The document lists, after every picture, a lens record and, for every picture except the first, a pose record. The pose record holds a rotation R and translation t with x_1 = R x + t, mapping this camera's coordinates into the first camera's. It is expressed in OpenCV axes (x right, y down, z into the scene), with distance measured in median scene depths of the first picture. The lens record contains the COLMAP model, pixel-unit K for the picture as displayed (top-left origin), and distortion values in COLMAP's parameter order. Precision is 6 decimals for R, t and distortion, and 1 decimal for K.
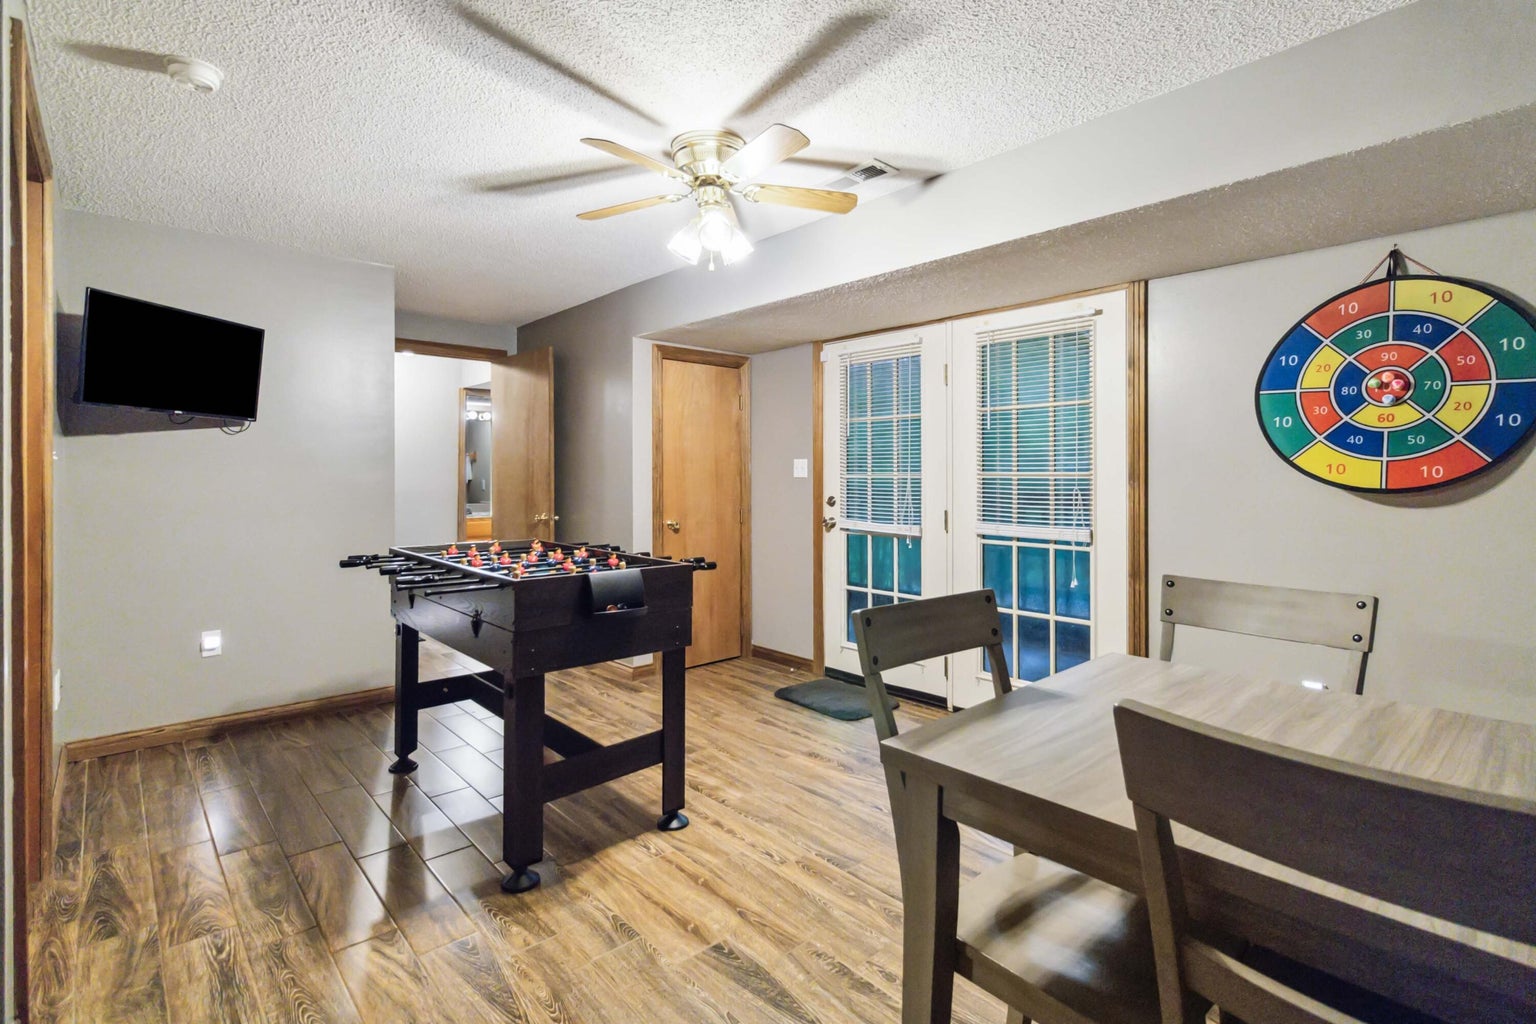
lens RADIAL K [[714.6, 0, 772.1], [0, 714.6, 478.4], [0, 0, 1]] dist [0.001894, 0.001128]
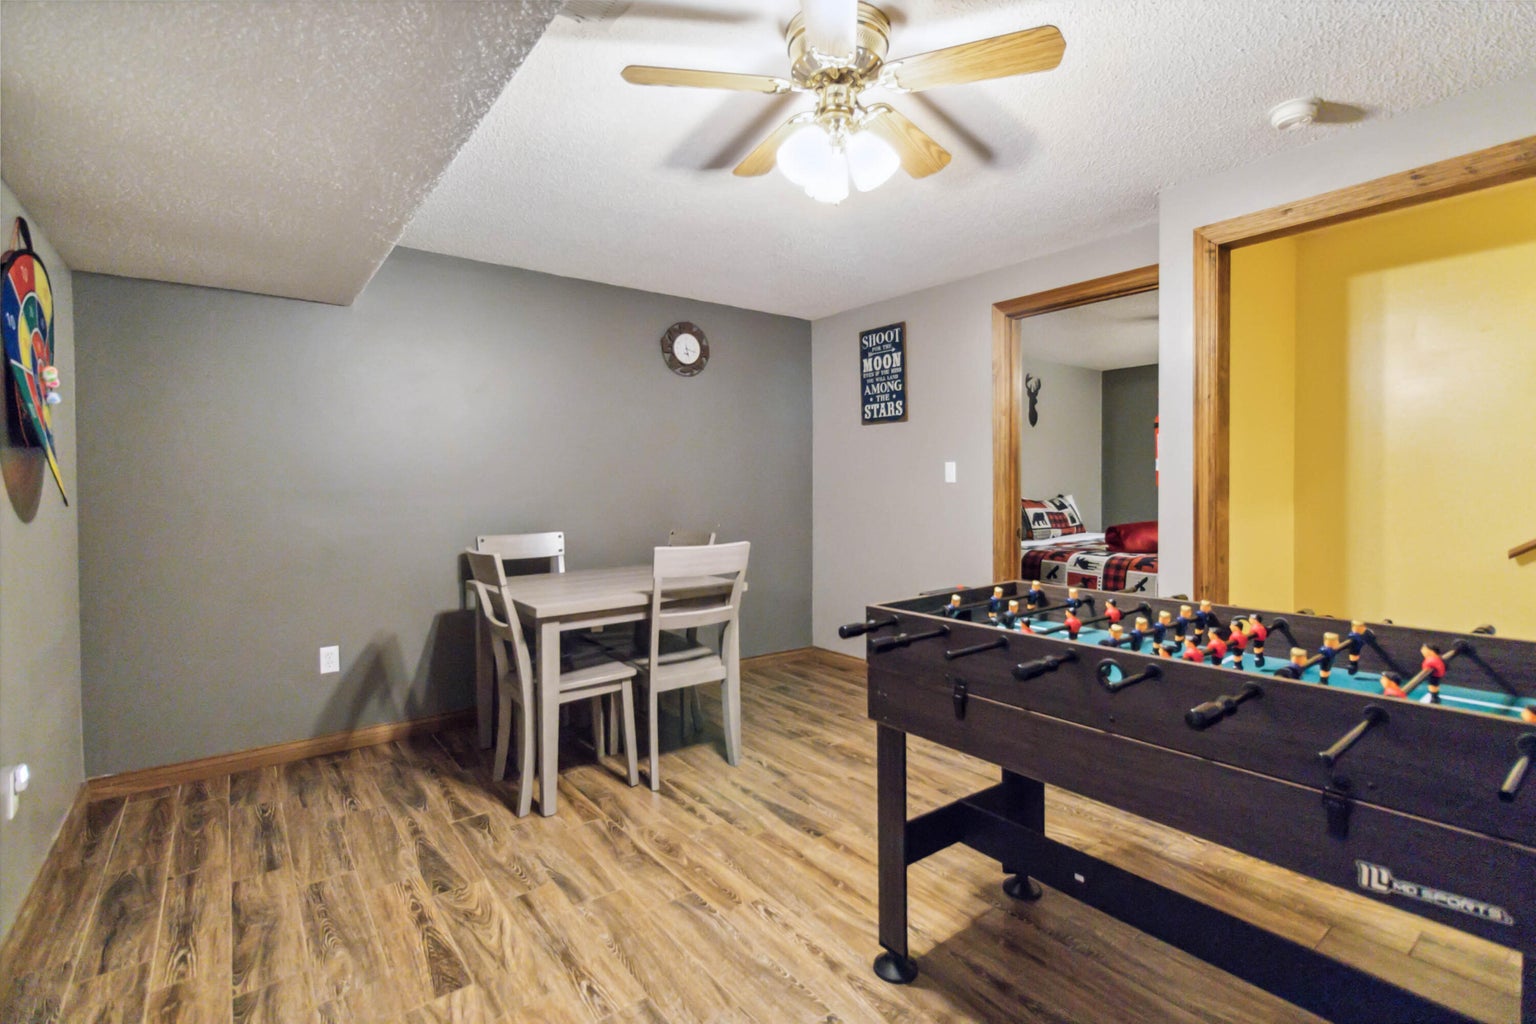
lens RADIAL K [[710.7, 0, 760.1], [0, 710.7, 500.4], [0, 0, 1]] dist [0.000406, 0.000181]
pose [[-0.994704, 0.002655, 0.102751, -0.077903], [0.006275, 0.999370, 0.034921, -0.011243], [-0.102593, 0.035381, -0.994094, 1.696226]]
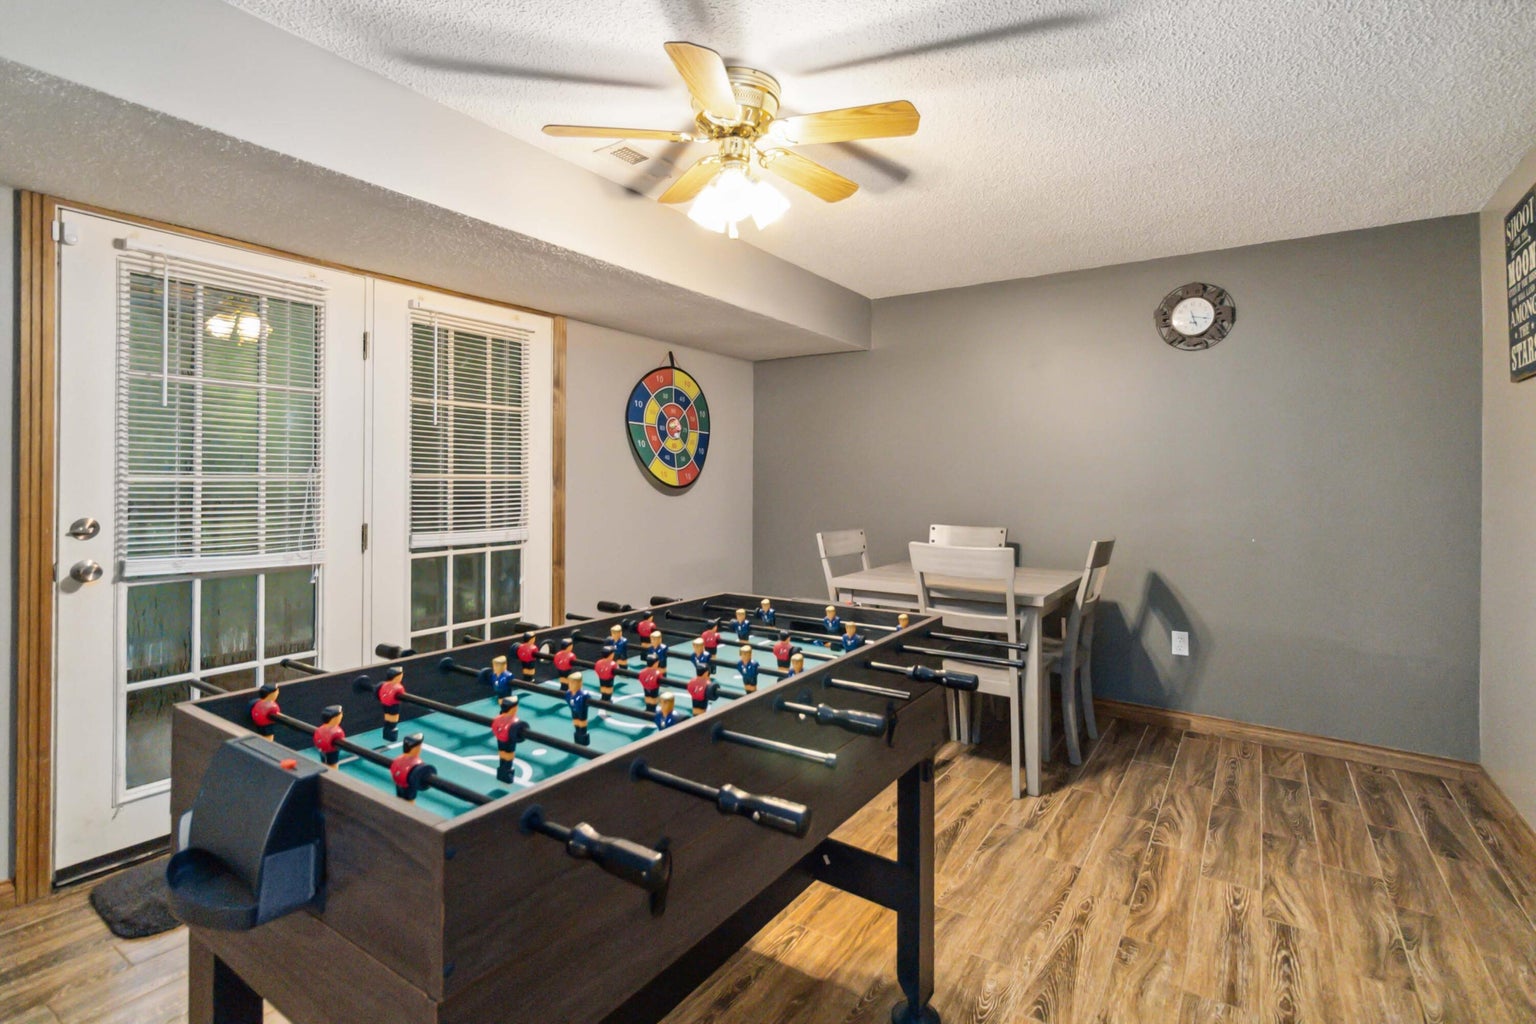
lens RADIAL K [[714.6, 0, 772.1], [0, 714.6, 478.4], [0, 0, 1]] dist [0.001894, 0.001128]
pose [[-0.224174, -0.002413, 0.974546, -0.890957], [0.001135, 0.999996, 0.002737, -0.007666], [-0.974548, 0.001719, -0.224171, 1.115287]]
